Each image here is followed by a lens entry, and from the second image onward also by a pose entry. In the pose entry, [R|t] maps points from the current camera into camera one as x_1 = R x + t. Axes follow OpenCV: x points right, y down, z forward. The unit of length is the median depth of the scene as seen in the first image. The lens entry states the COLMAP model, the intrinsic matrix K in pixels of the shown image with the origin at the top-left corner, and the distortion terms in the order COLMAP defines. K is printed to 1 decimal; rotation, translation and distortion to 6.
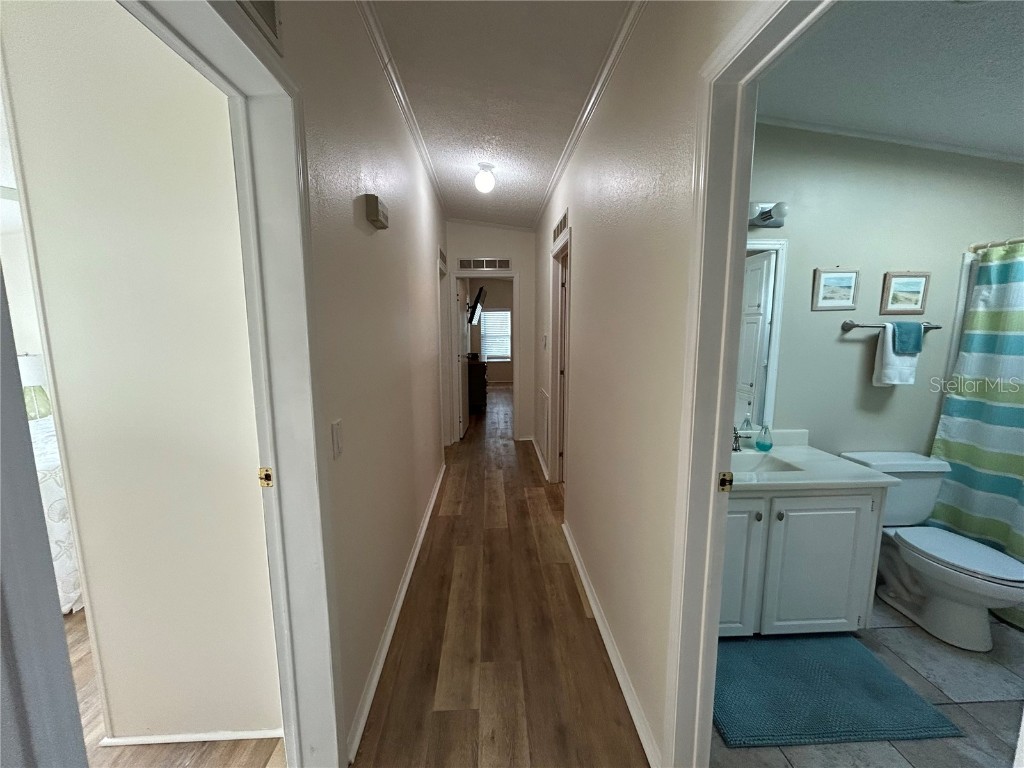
lens RADIAL K [[411.8, 0, 504.9], [0, 411.8, 381.7], [0, 0, 1]] dist [-0.001268, -0.000375]
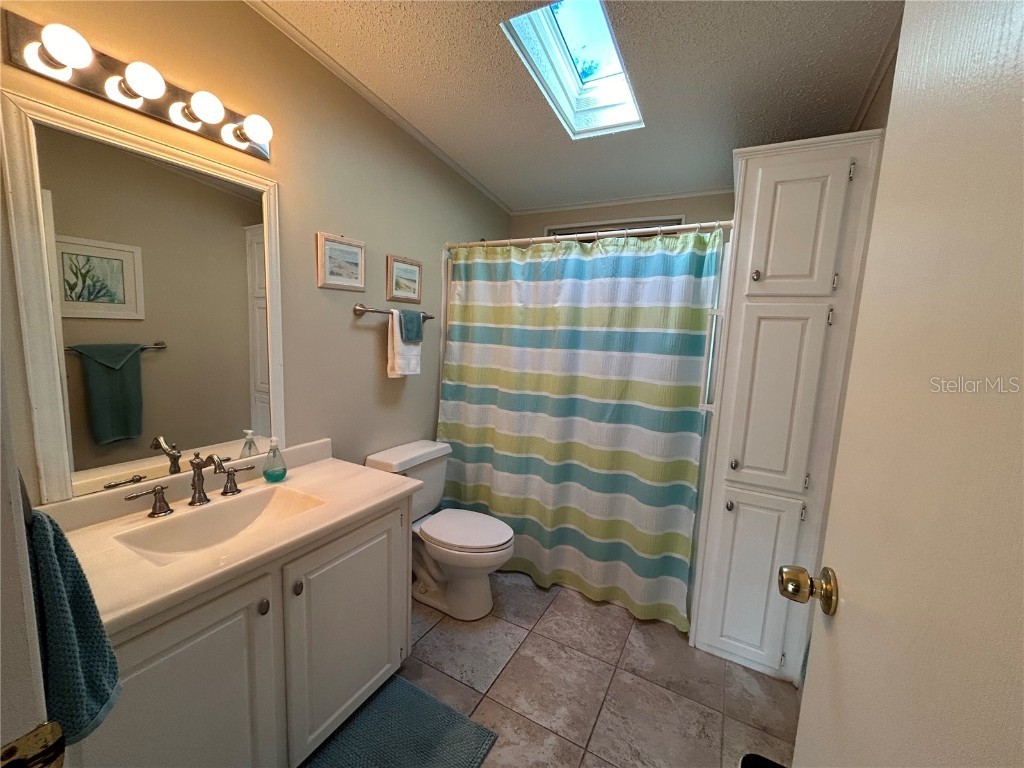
lens RADIAL K [[411.8, 0, 511.5], [0, 411.8, 384.0], [0, 0, 1]] dist [-0.001268, -0.000375]
pose [[0.517721, -0.085681, 0.851249, 0.257468], [0.074689, 0.995700, 0.054795, -0.005582], [-0.852283, 0.035210, 0.521894, 0.290696]]
